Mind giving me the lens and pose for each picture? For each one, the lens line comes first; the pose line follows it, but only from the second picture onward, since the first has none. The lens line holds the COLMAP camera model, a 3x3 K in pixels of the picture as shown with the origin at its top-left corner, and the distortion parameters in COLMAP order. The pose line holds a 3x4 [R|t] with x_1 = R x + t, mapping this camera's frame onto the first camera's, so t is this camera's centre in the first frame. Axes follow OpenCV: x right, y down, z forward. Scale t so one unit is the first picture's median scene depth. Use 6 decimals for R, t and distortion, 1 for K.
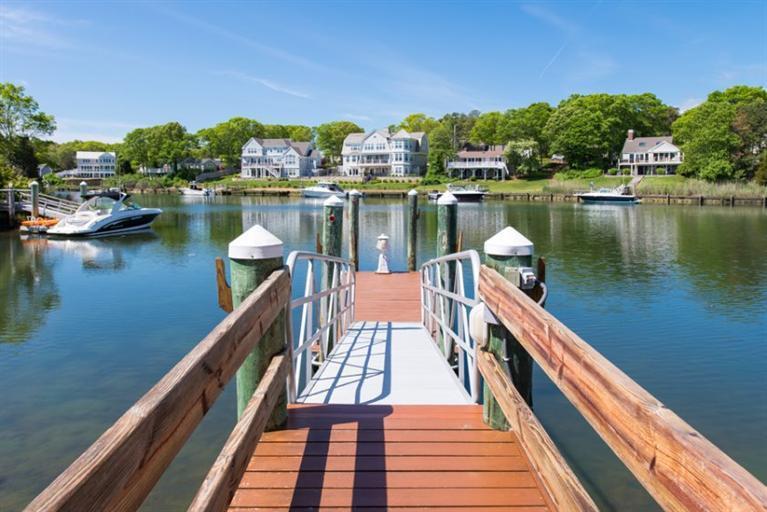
lens RADIAL K [[517.6, 0, 385.3], [0, 517.6, 214.3], [0, 0, 1]] dist [-0.002304, -0.011993]
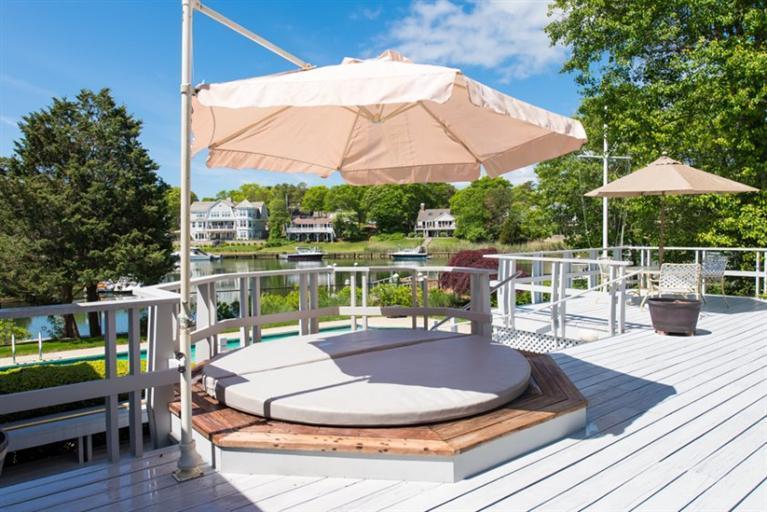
lens RADIAL K [[532.5, 0, 382.0], [0, 532.5, 253.4], [0, 0, 1]] dist [0.012843, -0.024818]
pose [[0.934100, -0.025220, 0.356119, -0.118699], [0.036024, 0.999069, -0.023740, -0.003335], [-0.355189, 0.035004, 0.934139, -0.249161]]
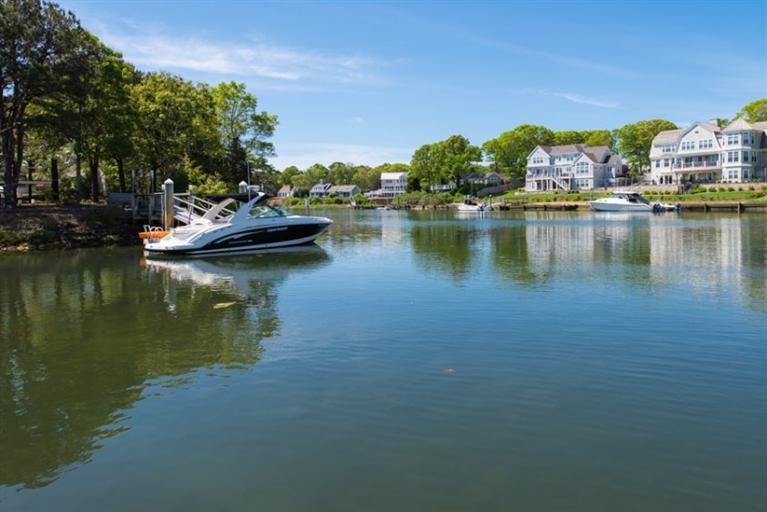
lens RADIAL K [[532.5, 0, 417.0], [0, 532.5, 219.8], [0, 0, 1]] dist [0.012843, -0.024818]
pose [[0.873771, -0.001793, -0.486335, 0.001799], [-0.011868, 0.999617, -0.025007, 0.002748], [0.486194, 0.027622, 0.873414, 0.137293]]
